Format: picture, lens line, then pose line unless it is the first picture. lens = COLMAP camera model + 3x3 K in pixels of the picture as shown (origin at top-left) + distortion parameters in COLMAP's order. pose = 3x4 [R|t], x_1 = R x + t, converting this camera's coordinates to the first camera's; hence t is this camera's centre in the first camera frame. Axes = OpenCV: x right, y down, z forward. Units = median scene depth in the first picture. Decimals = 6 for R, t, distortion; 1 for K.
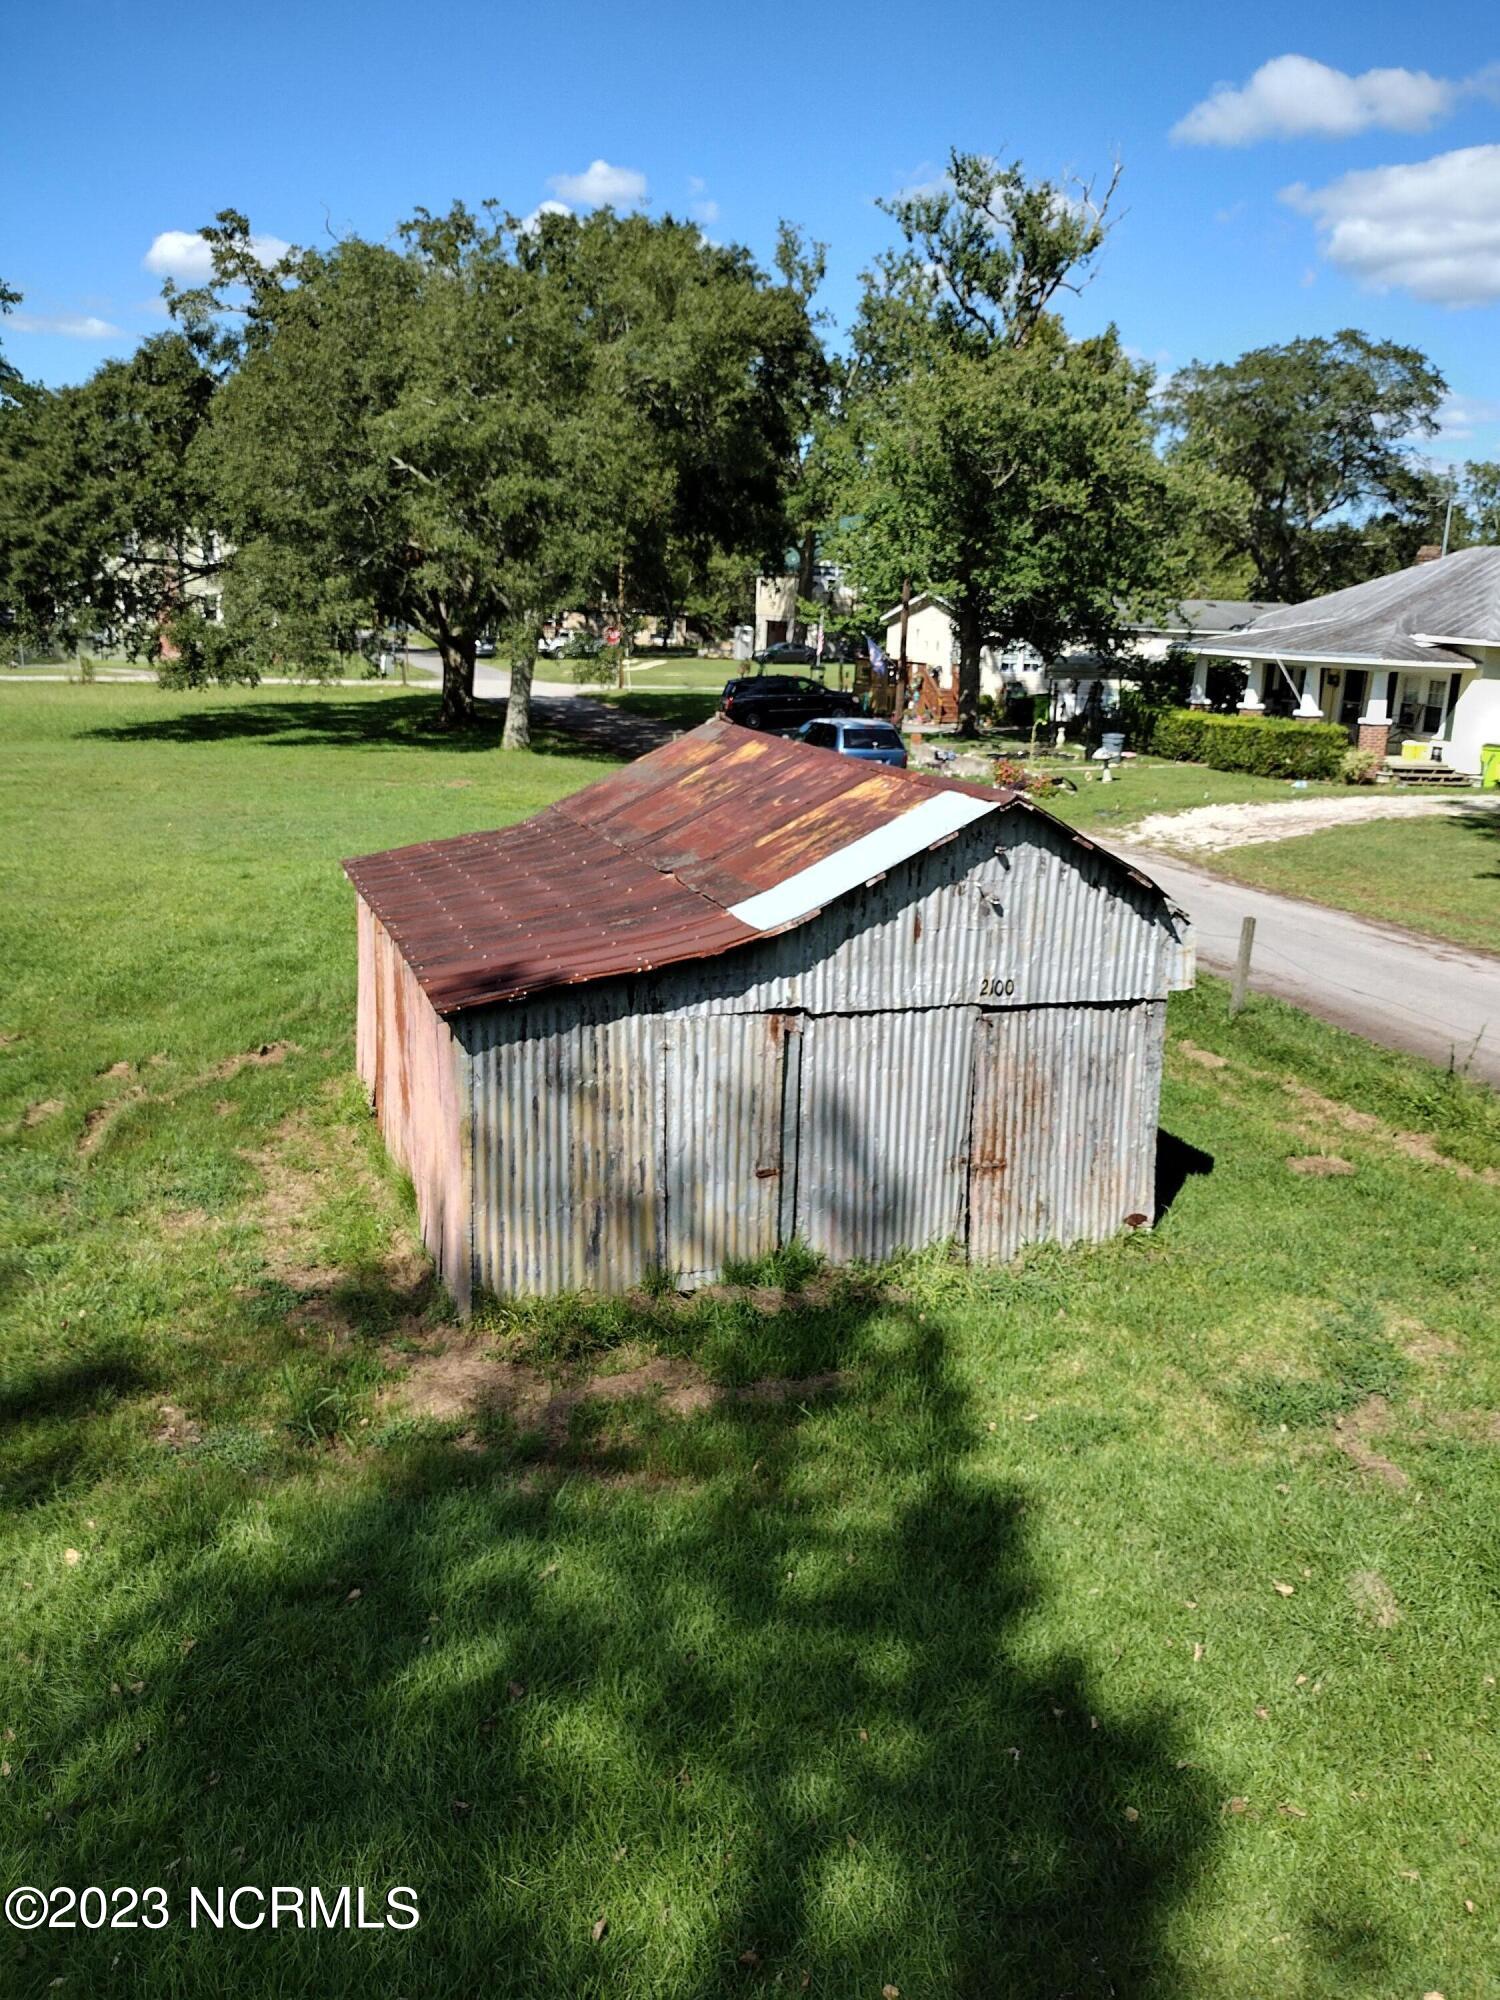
lens RADIAL K [[1543.6, 0, 728.1], [0, 1543.6, 1013.2], [0, 0, 1]] dist [0.029934, -0.012006]
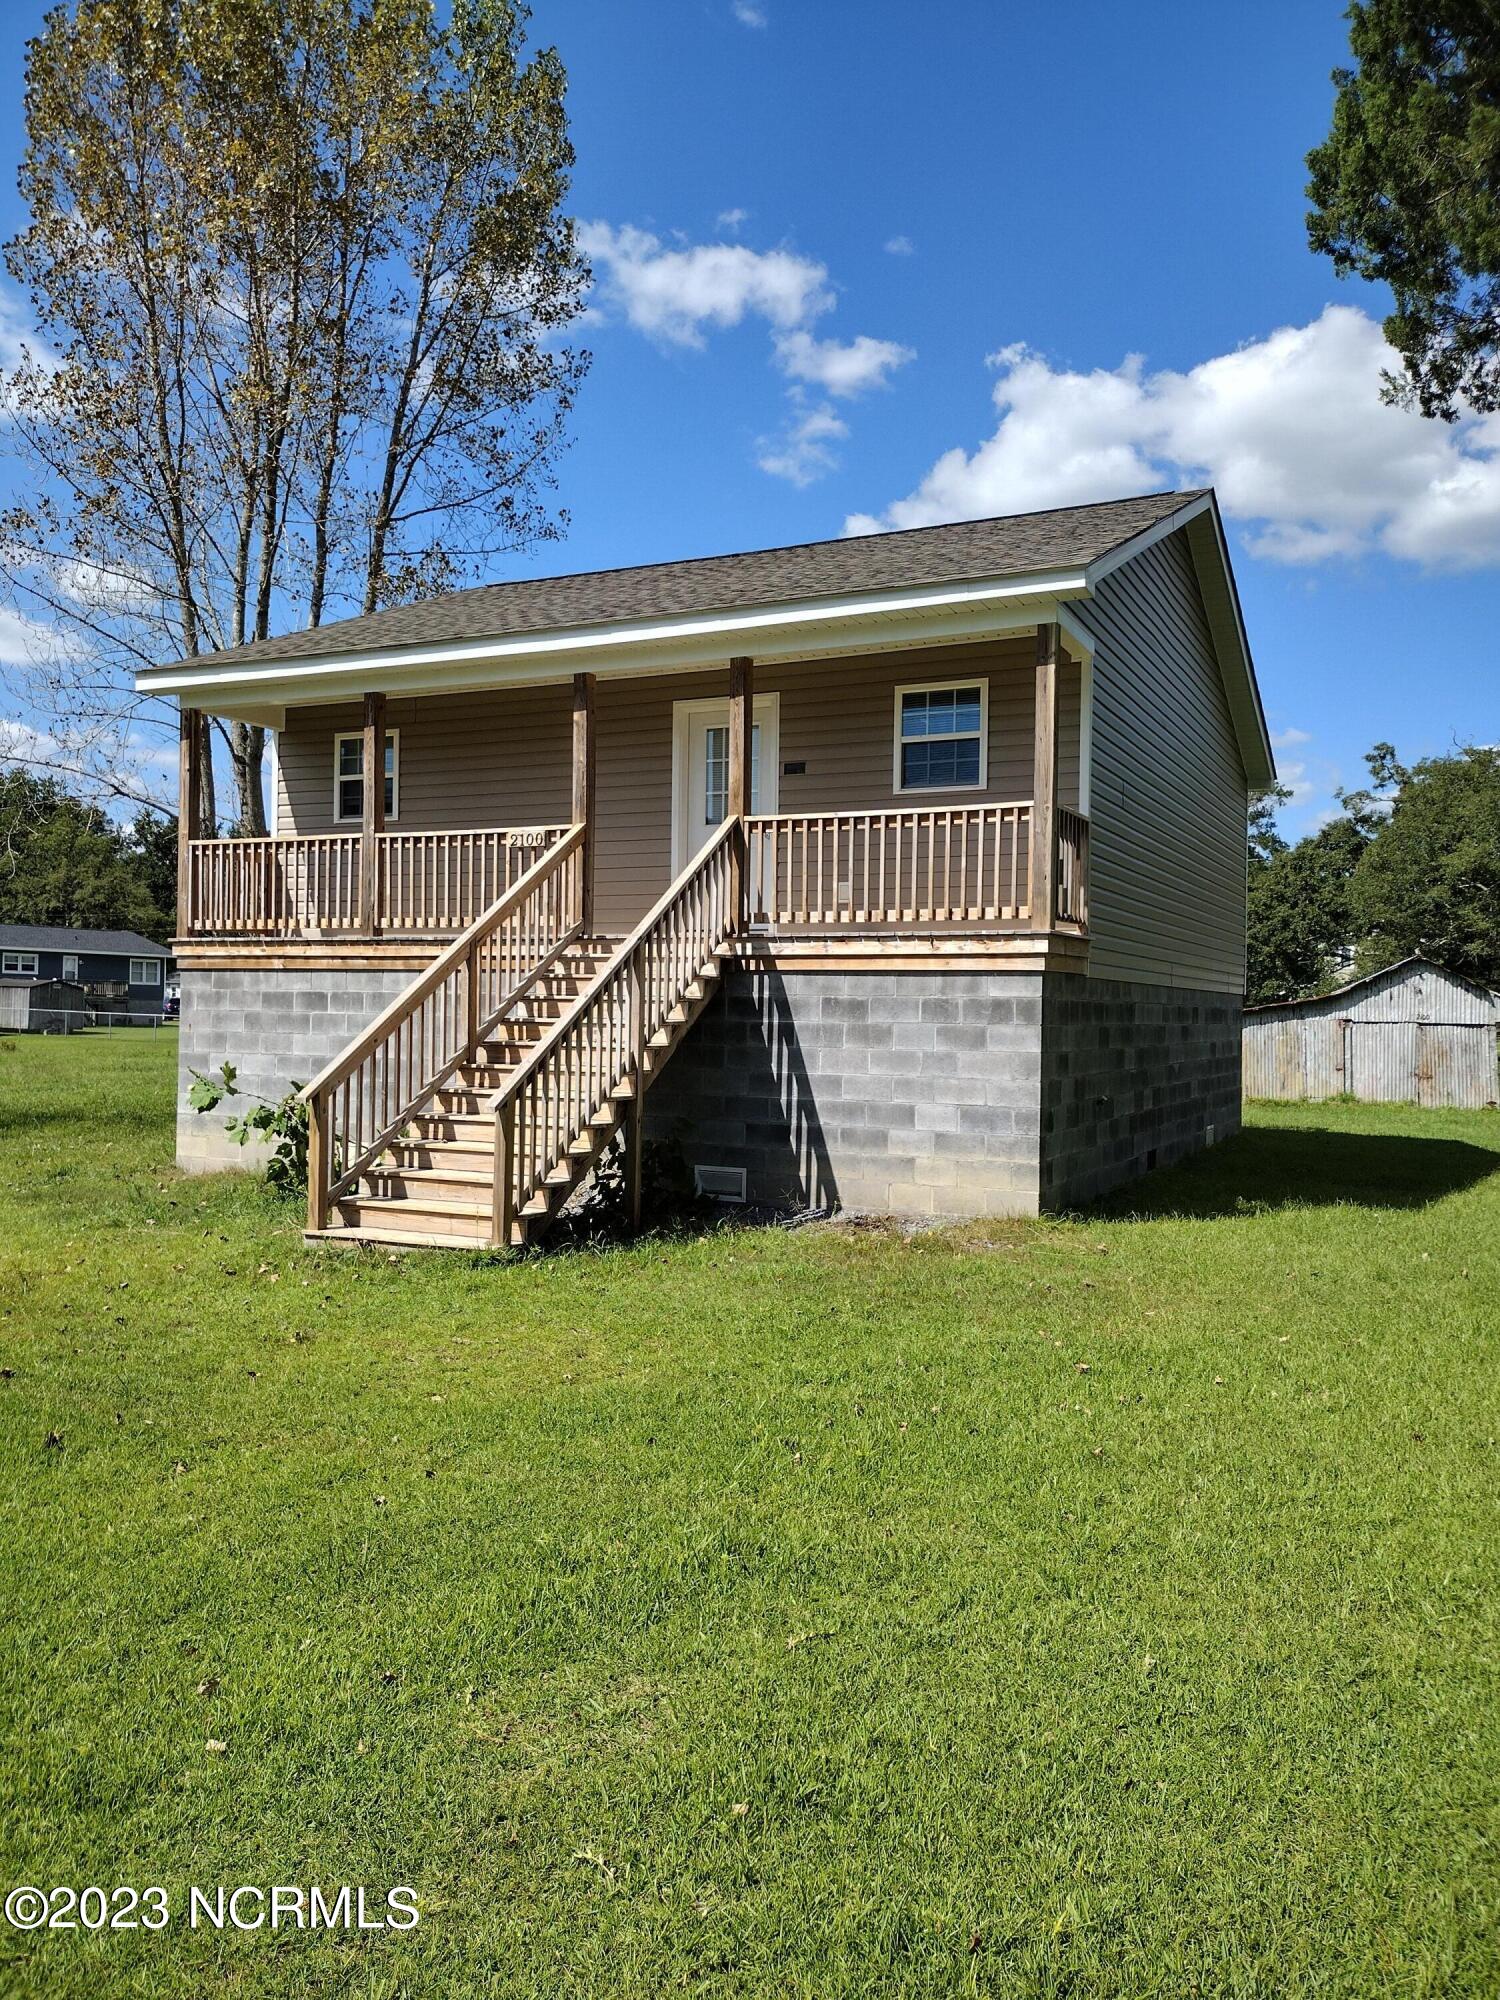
lens RADIAL K [[1543.6, 0, 730.2], [0, 1543.6, 981.5], [0, 0, 1]] dist [0.029934, -0.012006]
pose [[0.713883, -0.040824, -0.699074, 0.385744], [-0.165248, 0.960284, -0.224826, 0.240312], [0.680489, 0.276020, 0.678784, -0.598808]]
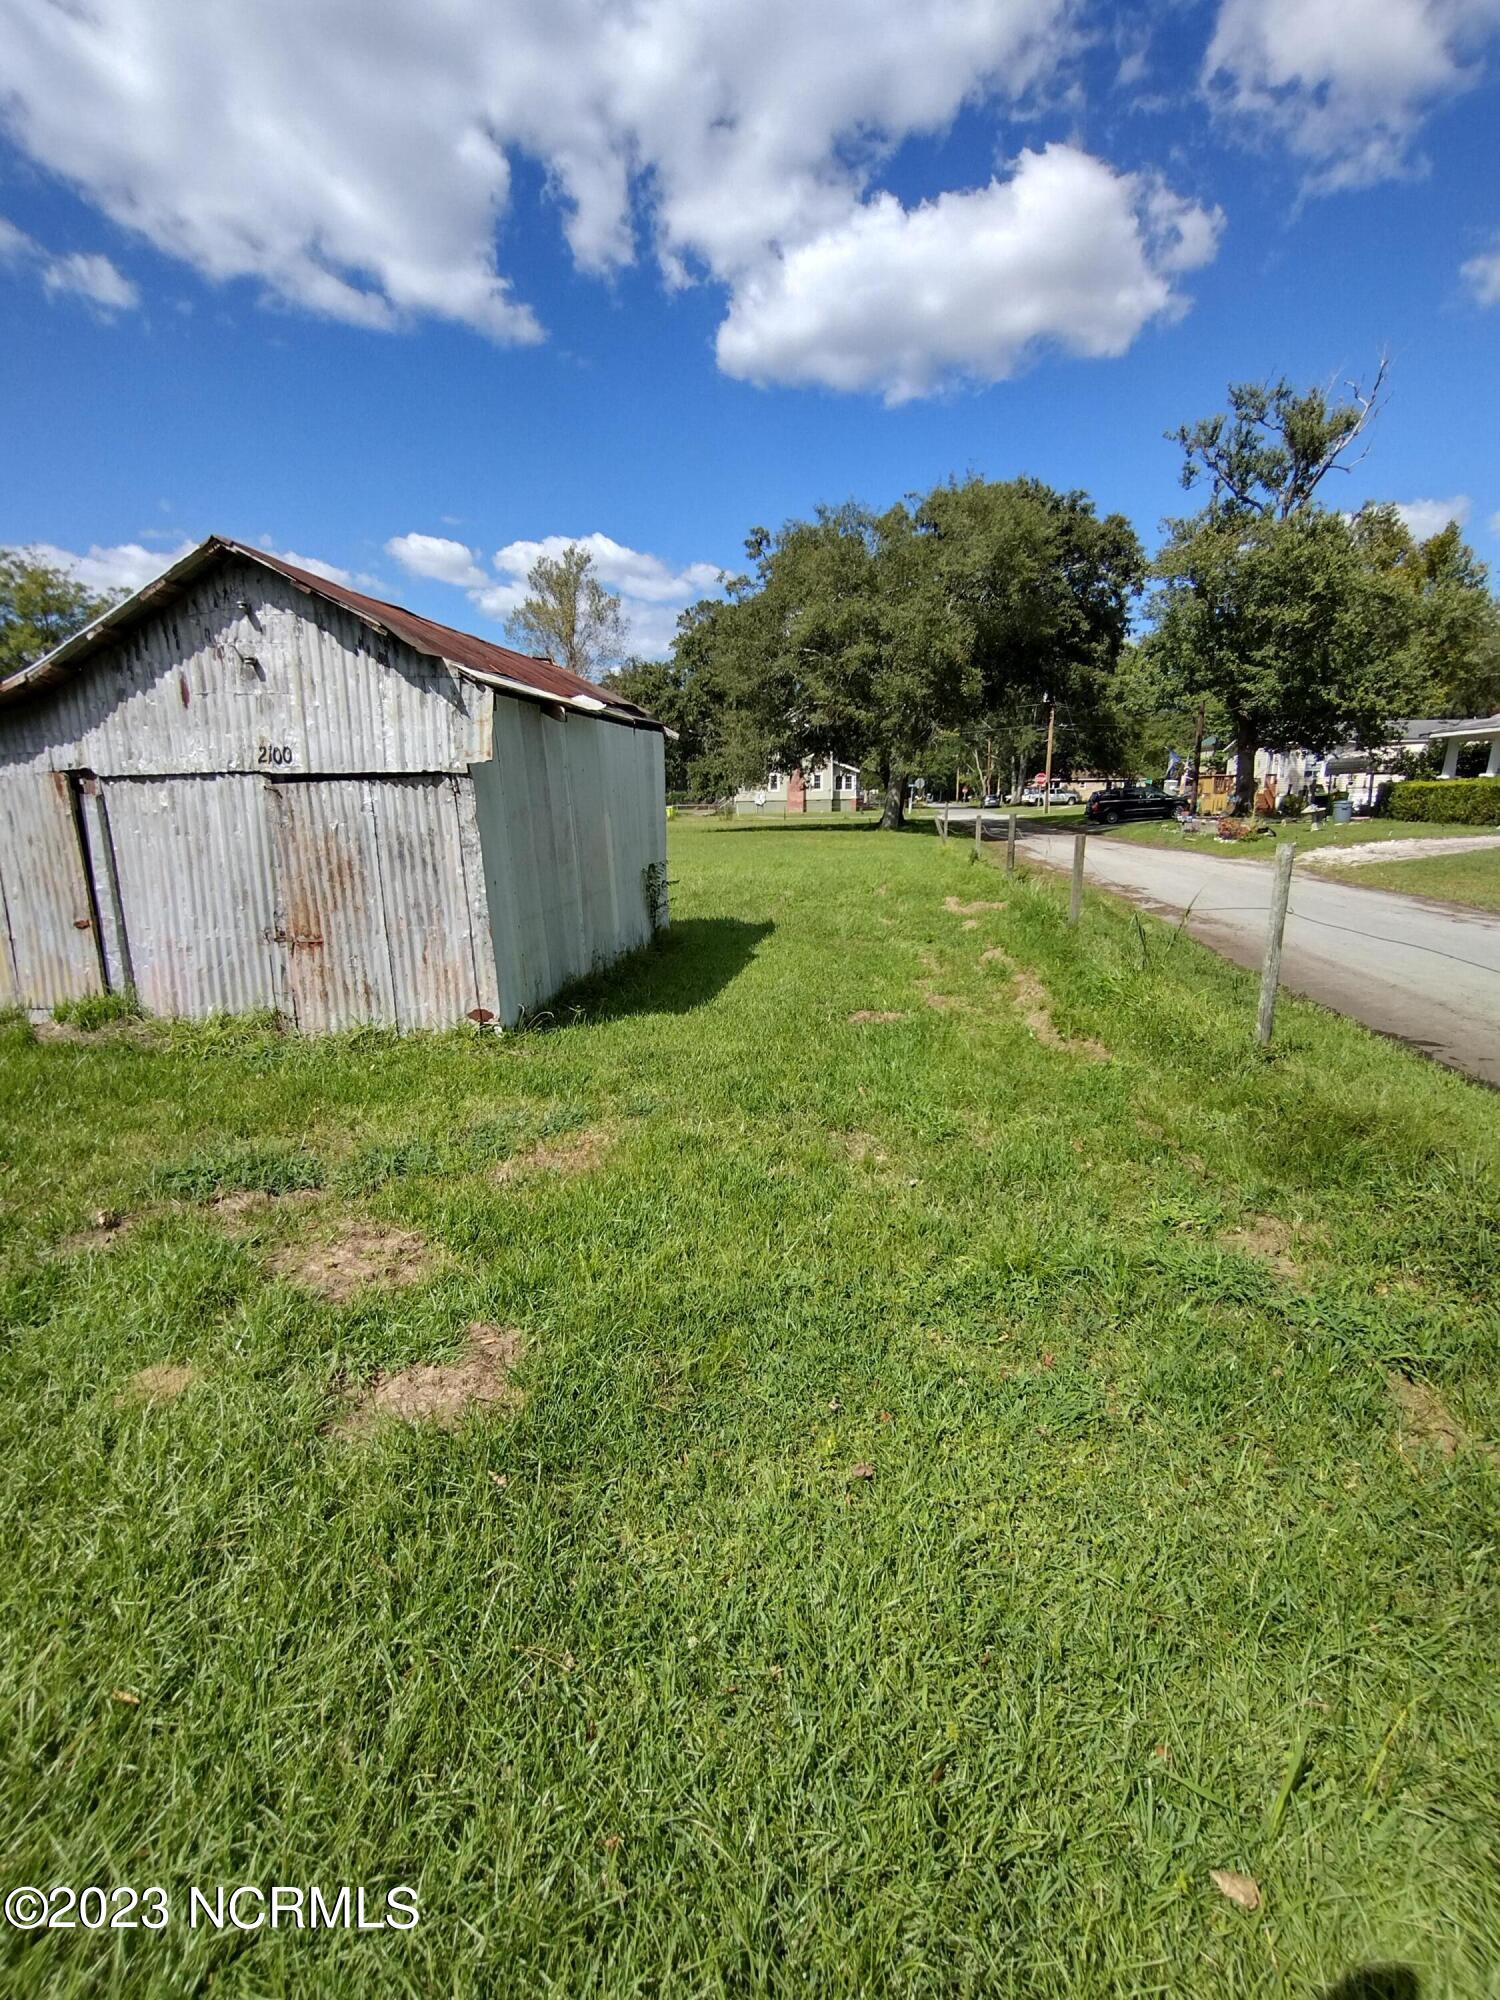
lens RADIAL K [[906.0, 0, 765.5], [0, 906.0, 999.1], [0, 0, 1]] dist [0.001905, 0.000472]
pose [[0.890773, 0.046783, -0.452035, 0.203754], [-0.067182, 0.997314, -0.029171, 0.038382], [0.449456, 0.056353, 0.891523, 0.172418]]
